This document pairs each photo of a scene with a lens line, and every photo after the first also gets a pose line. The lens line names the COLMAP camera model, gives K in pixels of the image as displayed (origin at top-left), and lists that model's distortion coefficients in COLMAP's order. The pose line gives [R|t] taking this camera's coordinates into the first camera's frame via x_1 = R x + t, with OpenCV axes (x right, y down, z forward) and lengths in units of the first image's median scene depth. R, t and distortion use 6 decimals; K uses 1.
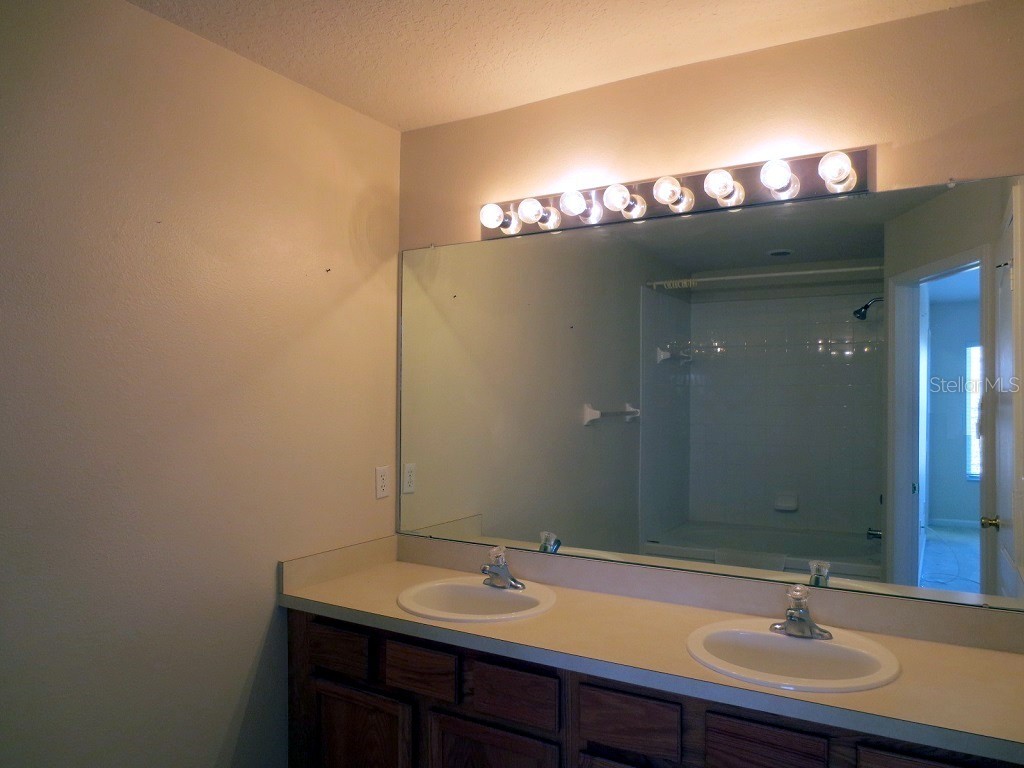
lens RADIAL K [[724.2, 0, 515.9], [0, 724.2, 393.3], [0, 0, 1]] dist [0.010230, 0.004056]
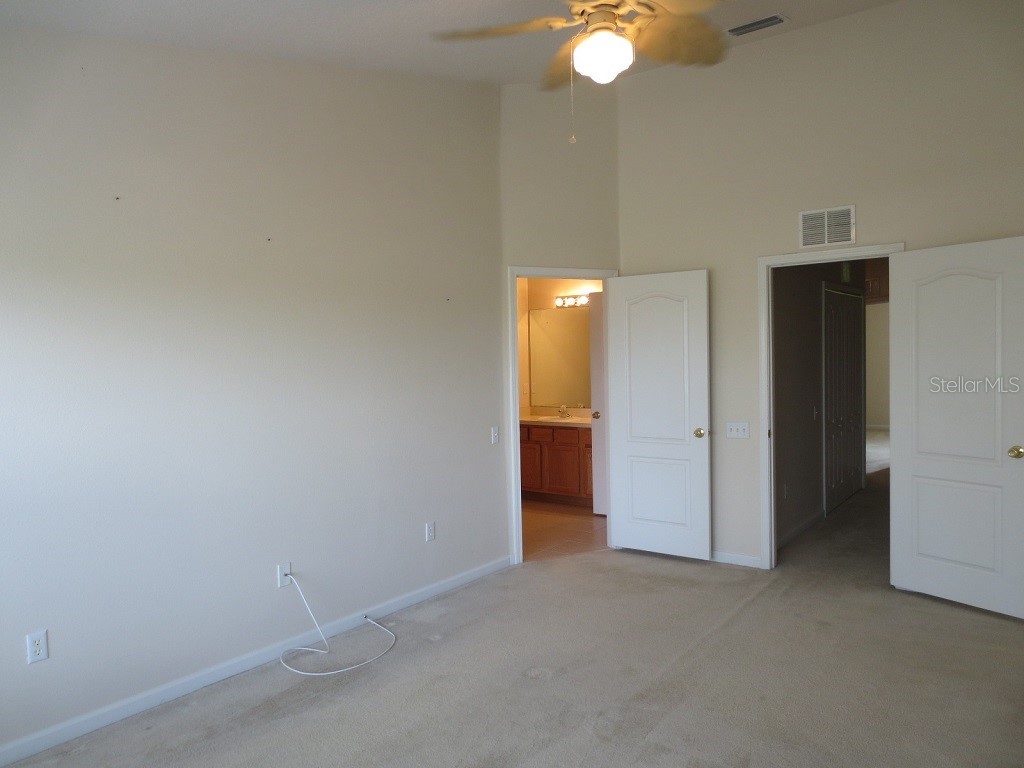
lens RADIAL K [[724.2, 0, 512.6], [0, 724.2, 384.0], [0, 0, 1]] dist [0.010230, 0.004056]
pose [[0.992471, -0.020888, -0.120683, 0.138424], [0.025768, 0.998906, 0.039017, -0.017329], [0.119736, -0.041833, 0.991924, -2.170652]]
